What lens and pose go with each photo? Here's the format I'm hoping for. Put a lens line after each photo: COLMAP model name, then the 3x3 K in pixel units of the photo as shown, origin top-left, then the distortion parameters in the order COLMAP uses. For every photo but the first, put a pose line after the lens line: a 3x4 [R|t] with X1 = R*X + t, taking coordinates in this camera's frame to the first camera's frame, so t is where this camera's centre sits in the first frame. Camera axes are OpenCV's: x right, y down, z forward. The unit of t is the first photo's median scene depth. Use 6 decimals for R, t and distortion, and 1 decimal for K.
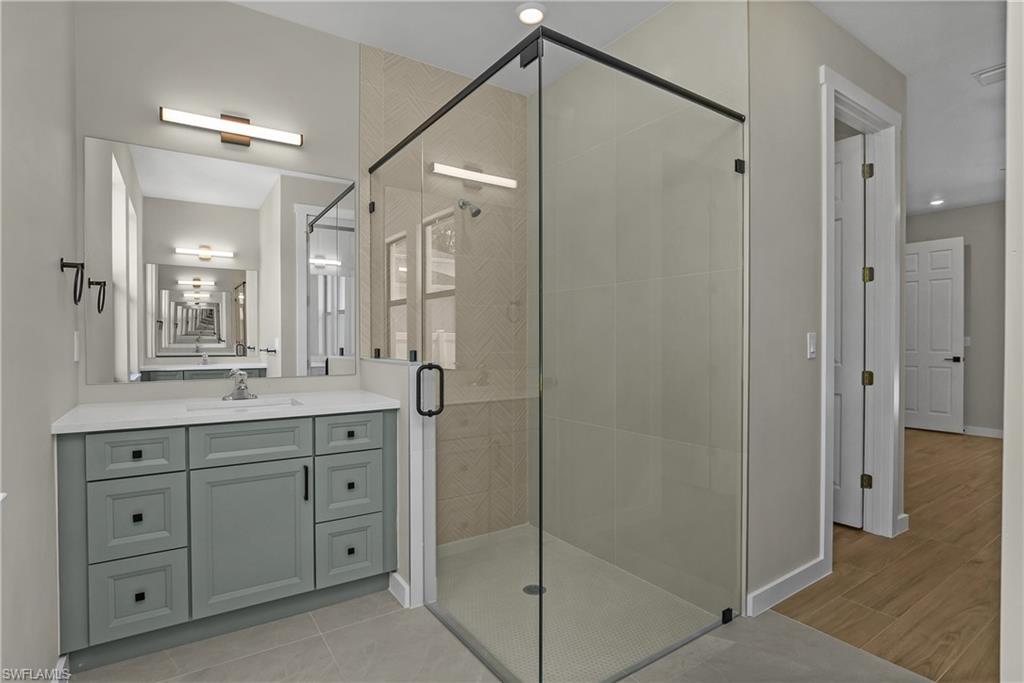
lens RADIAL K [[514.4, 0, 504.8], [0, 514.4, 338.1], [0, 0, 1]] dist [-0.014643, 0.002416]
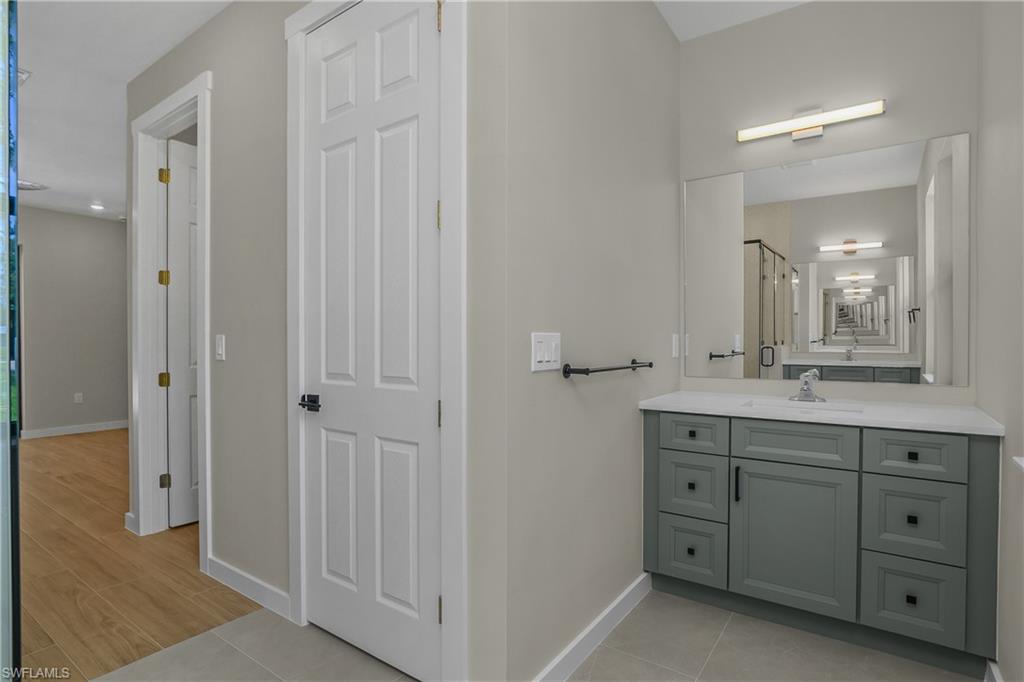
lens RADIAL K [[514.4, 0, 507.2], [0, 514.4, 347.0], [0, 0, 1]] dist [-0.014643, 0.002416]
pose [[0.376730, 0.011343, -0.926254, 0.206971], [0.010335, 0.999811, 0.016447, -0.004210], [0.926265, -0.015769, 0.376542, 0.116010]]
